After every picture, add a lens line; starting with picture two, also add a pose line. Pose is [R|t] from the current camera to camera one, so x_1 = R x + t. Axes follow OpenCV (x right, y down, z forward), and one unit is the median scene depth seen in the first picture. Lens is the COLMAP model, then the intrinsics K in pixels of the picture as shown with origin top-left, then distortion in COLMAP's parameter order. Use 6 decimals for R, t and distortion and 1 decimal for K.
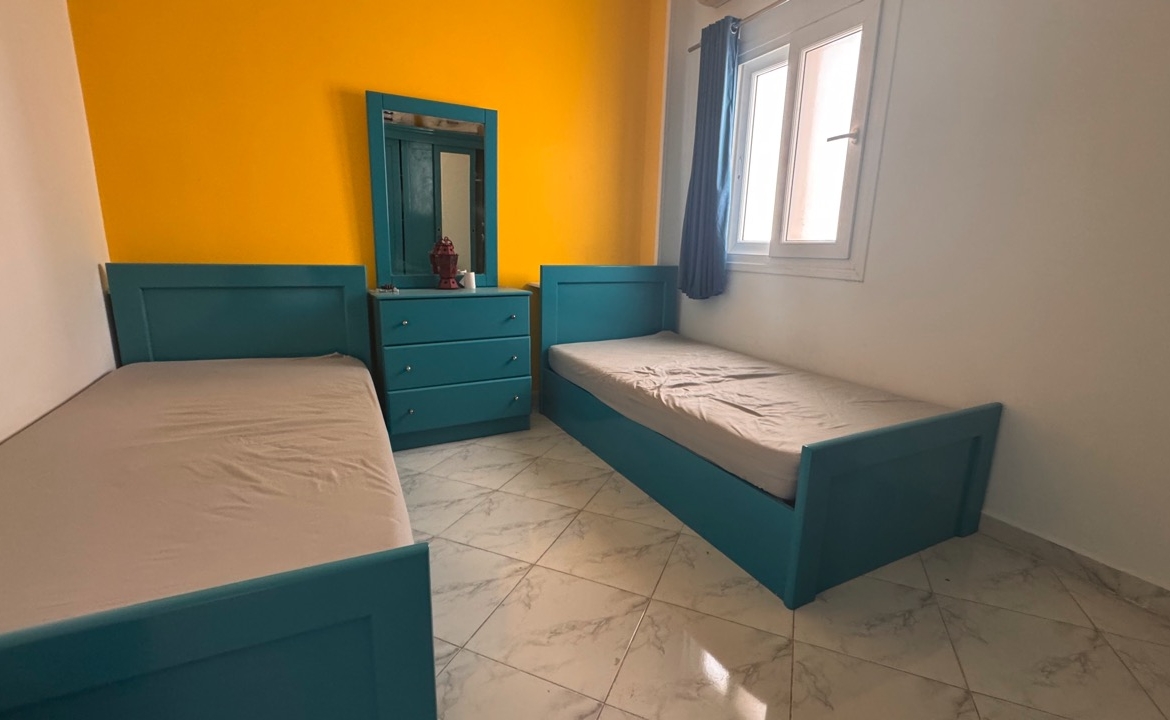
lens RADIAL K [[517.2, 0, 587.2], [0, 517.2, 359.3], [0, 0, 1]] dist [-0.002894, -0.000213]
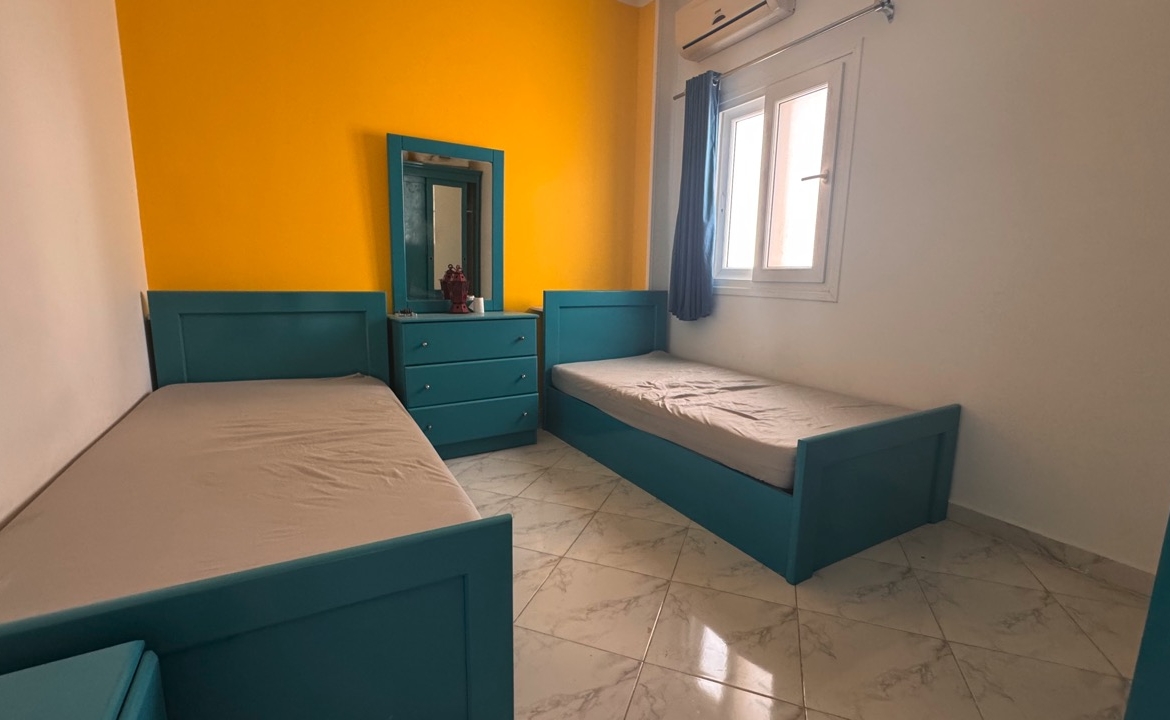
lens RADIAL K [[517.2, 0, 587.2], [0, 517.2, 359.3], [0, 0, 1]] dist [-0.002894, -0.000213]
pose [[0.998556, -0.014443, 0.051749, -0.077122], [0.017084, 0.998554, -0.050964, 0.023601], [-0.050938, 0.051774, 0.997359, -0.099912]]
